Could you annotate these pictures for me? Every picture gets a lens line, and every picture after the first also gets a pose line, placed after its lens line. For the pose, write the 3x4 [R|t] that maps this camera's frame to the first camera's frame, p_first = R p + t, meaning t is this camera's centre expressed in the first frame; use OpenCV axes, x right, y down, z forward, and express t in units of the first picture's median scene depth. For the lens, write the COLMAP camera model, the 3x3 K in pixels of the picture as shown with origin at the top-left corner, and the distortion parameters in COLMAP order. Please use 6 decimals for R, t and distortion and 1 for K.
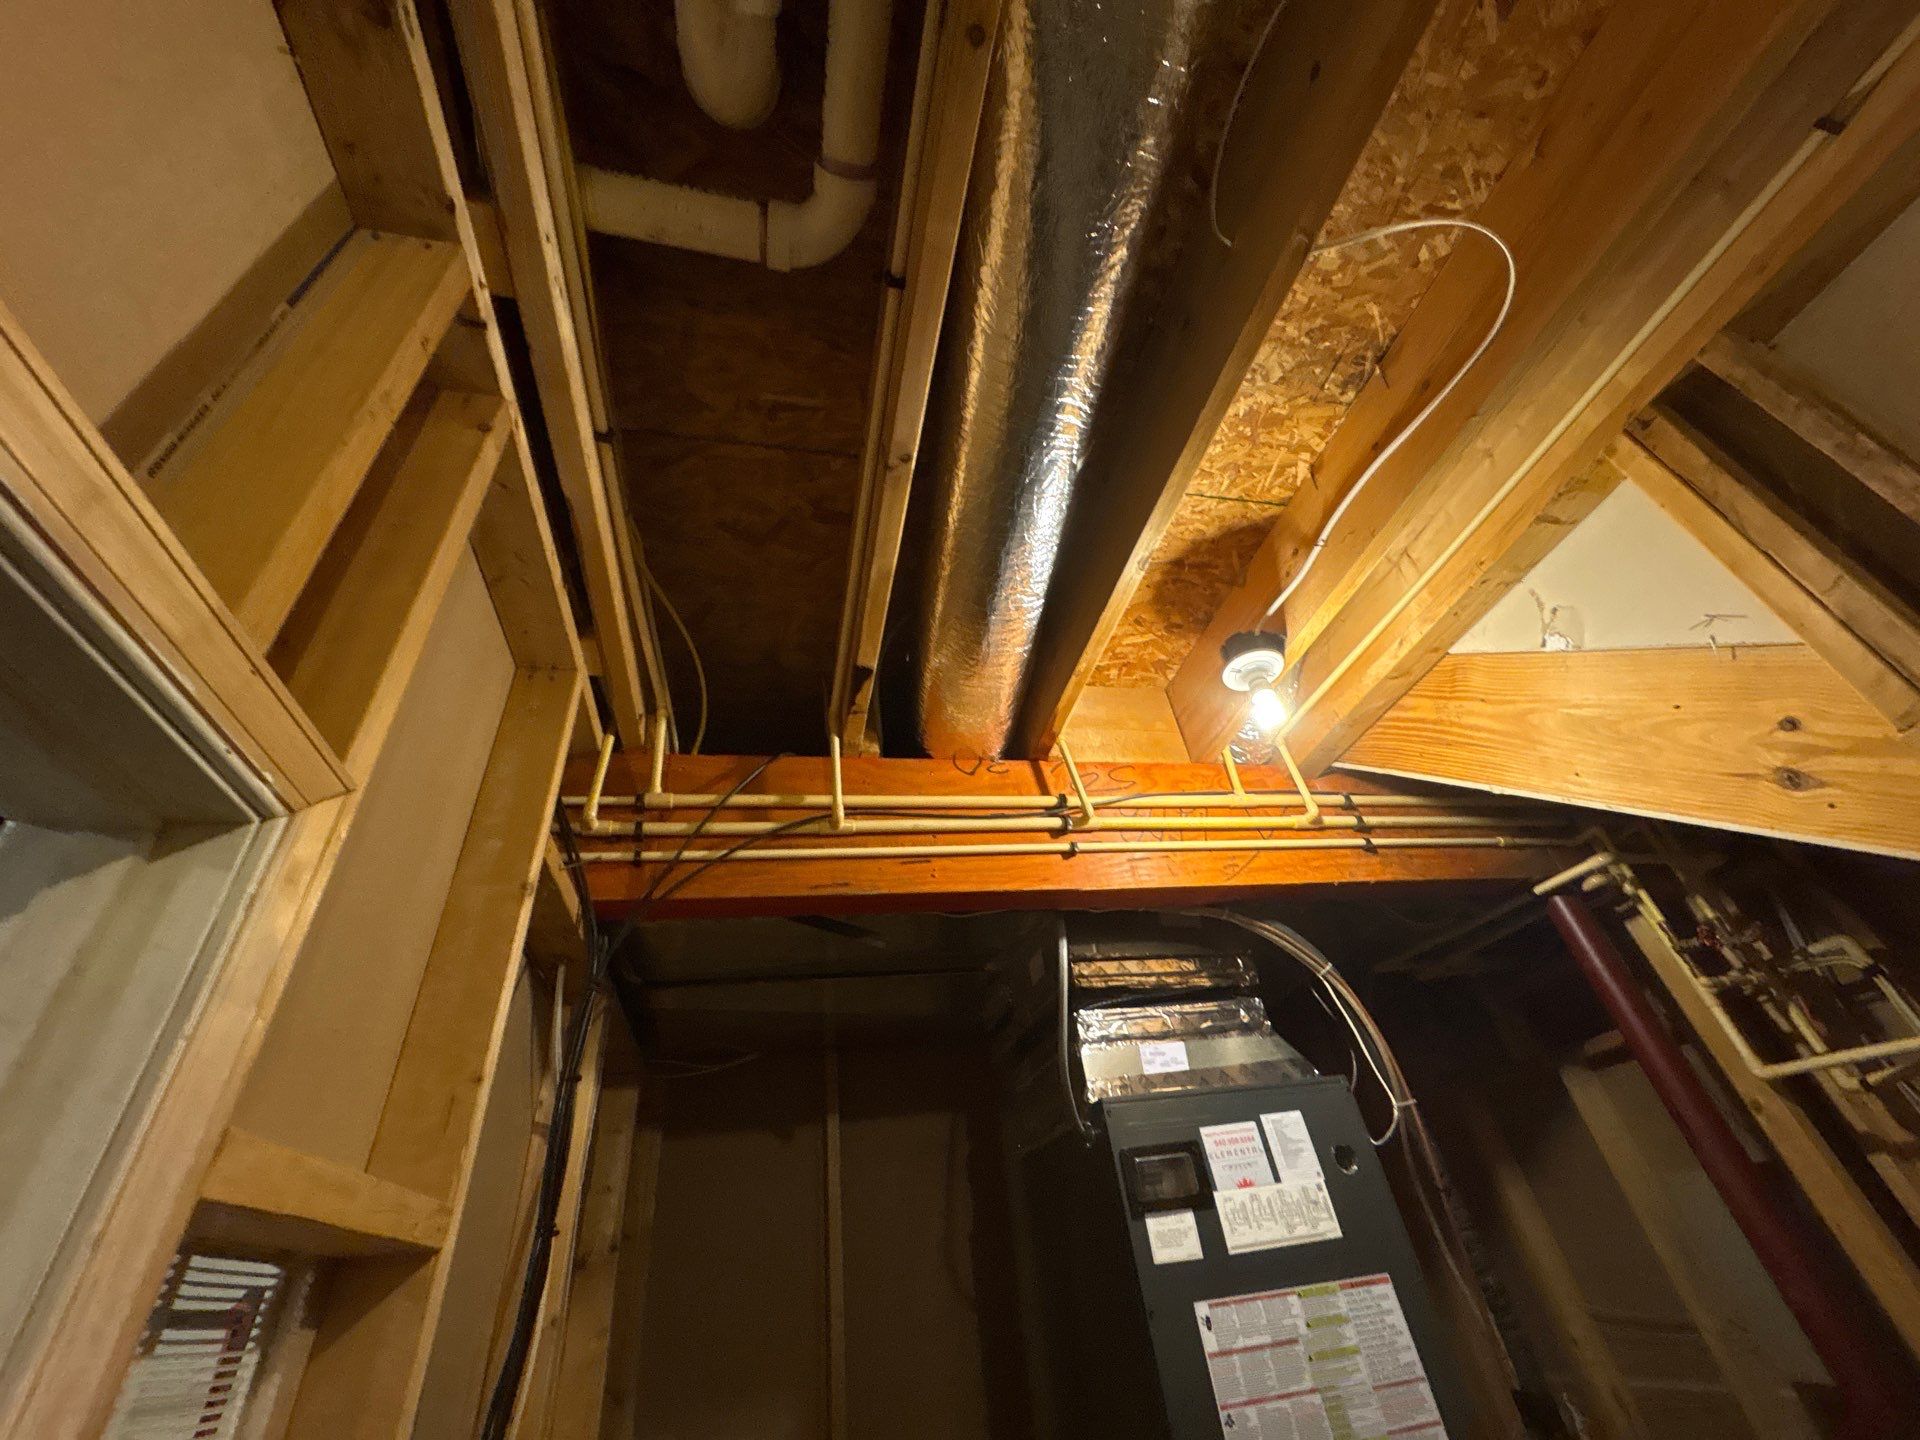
lens RADIAL K [[763.7, 0, 960.0], [0, 763.7, 720.0], [0, 0, 1]] dist [0.002085, 0.000160]
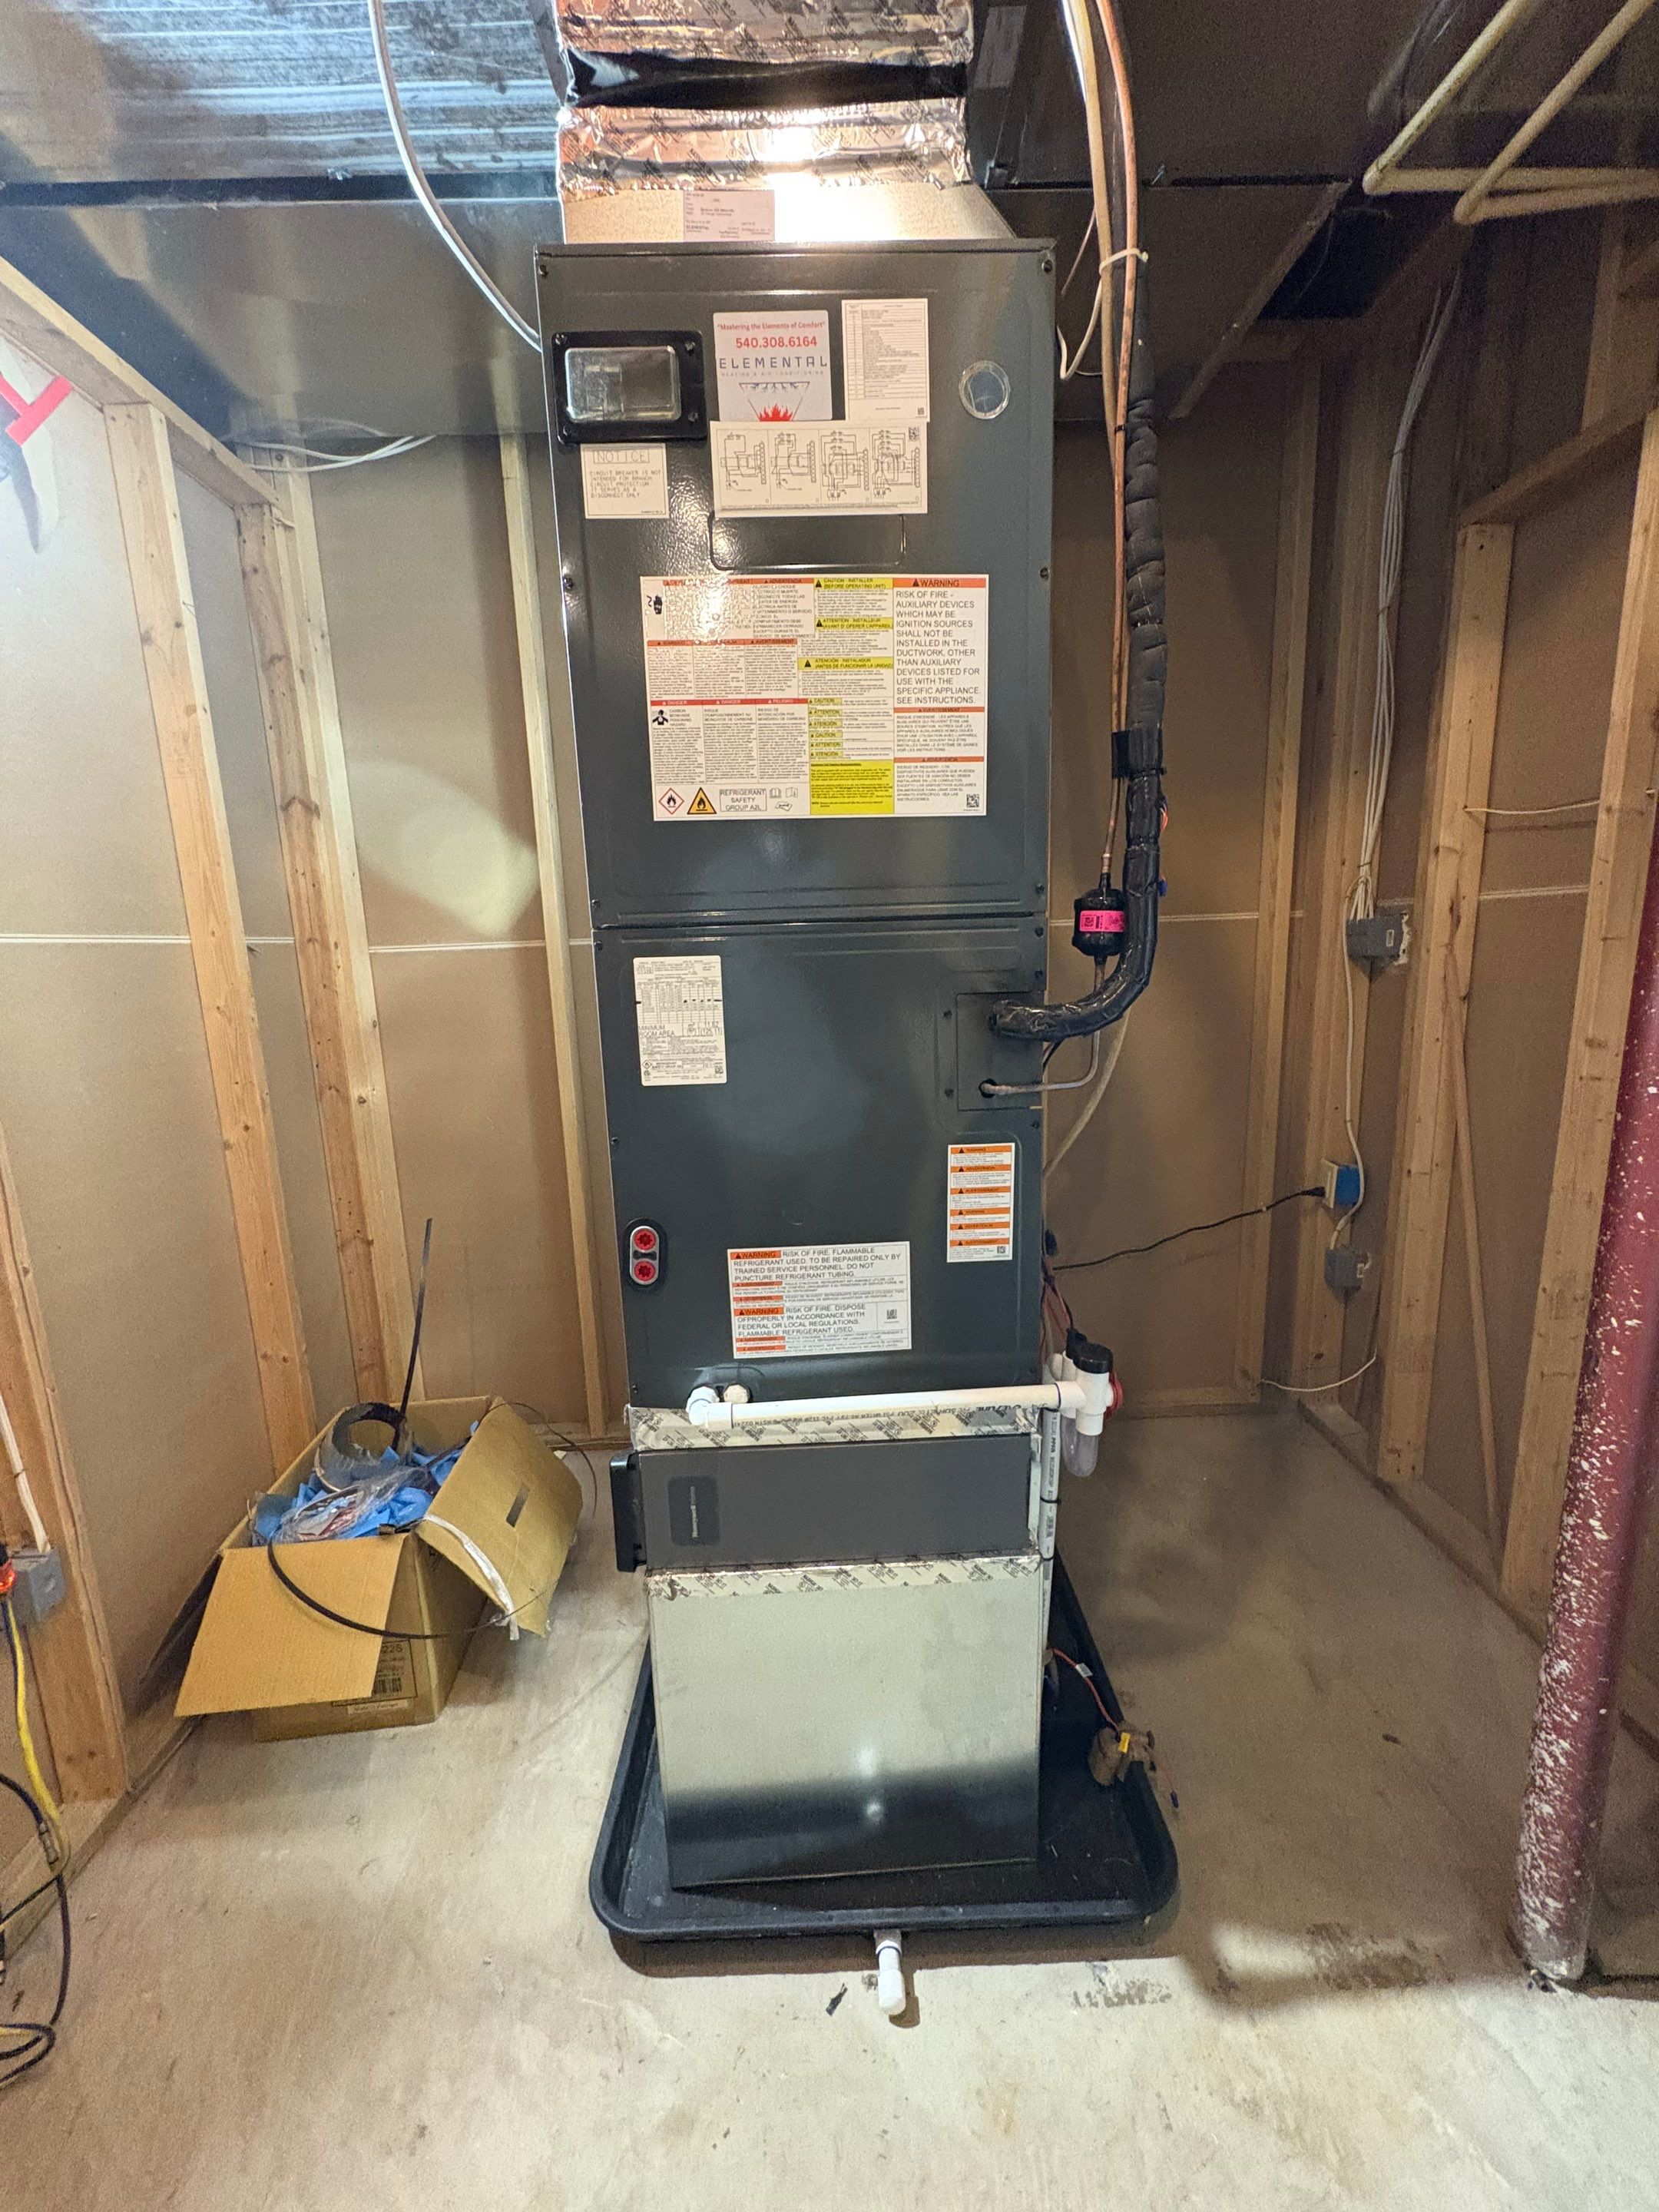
lens RADIAL K [[879.9, 0, 828.7], [0, 879.9, 1108.4], [0, 0, 1]] dist [0.002085, 0.000160]
pose [[0.977876, 0.120865, -0.170737, 0.583801], [0.046526, 0.670084, 0.740825, 0.454265], [0.203948, -0.732379, 0.649636, 0.169978]]
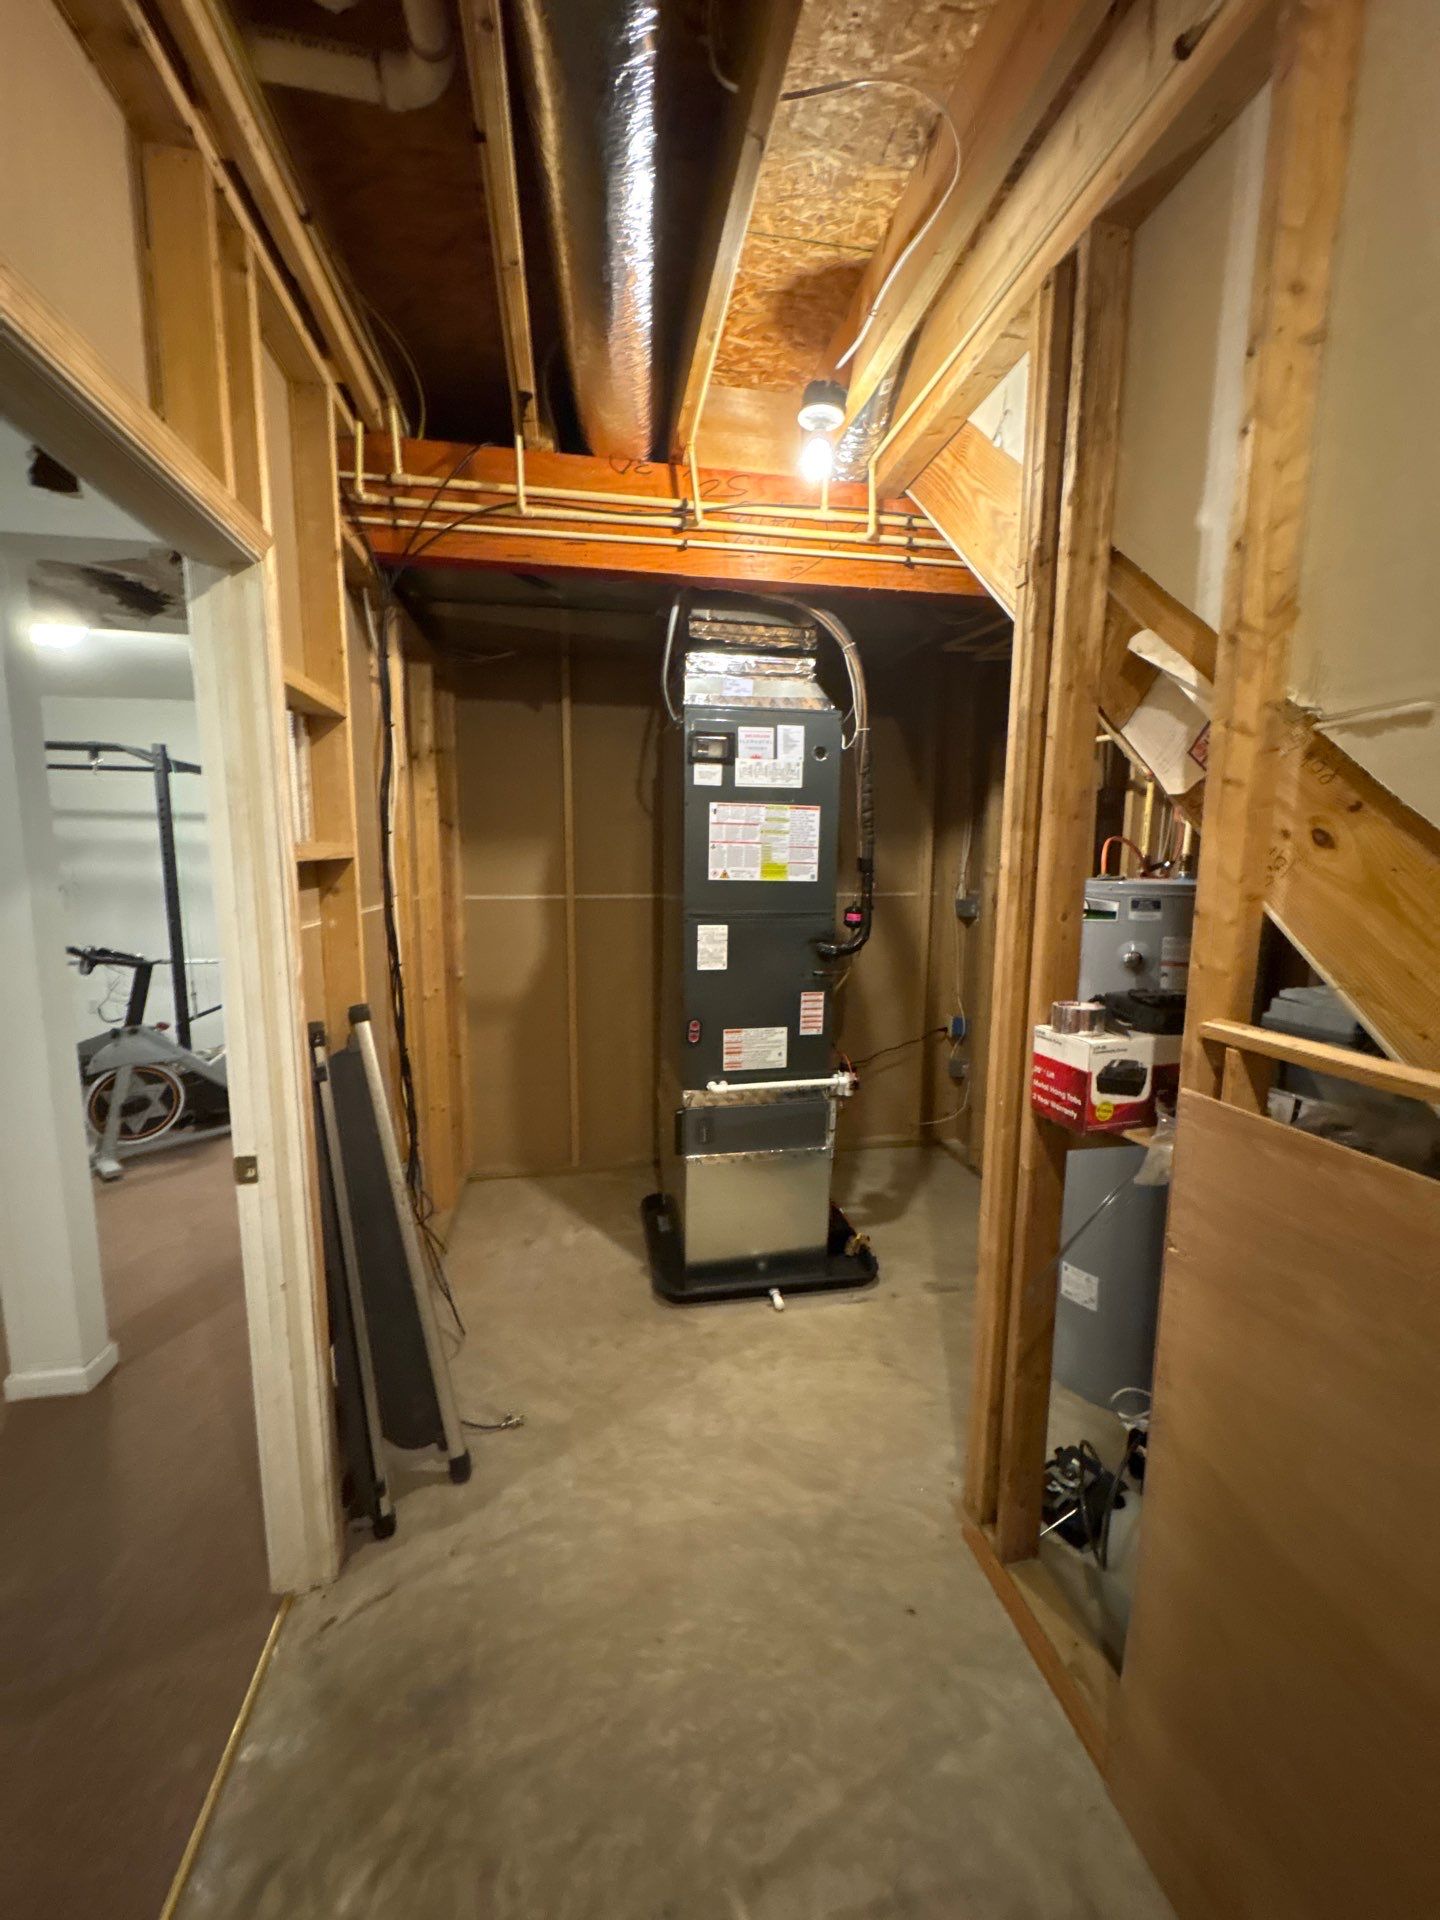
lens RADIAL K [[763.7, 0, 719.3], [0, 763.7, 962.1], [0, 0, 1]] dist [0.002085, 0.000160]
pose [[0.991222, 0.131746, -0.010999, 0.363907], [-0.085919, 0.705190, 0.703793, -0.334008], [0.100479, -0.696671, 0.710320, -0.661732]]
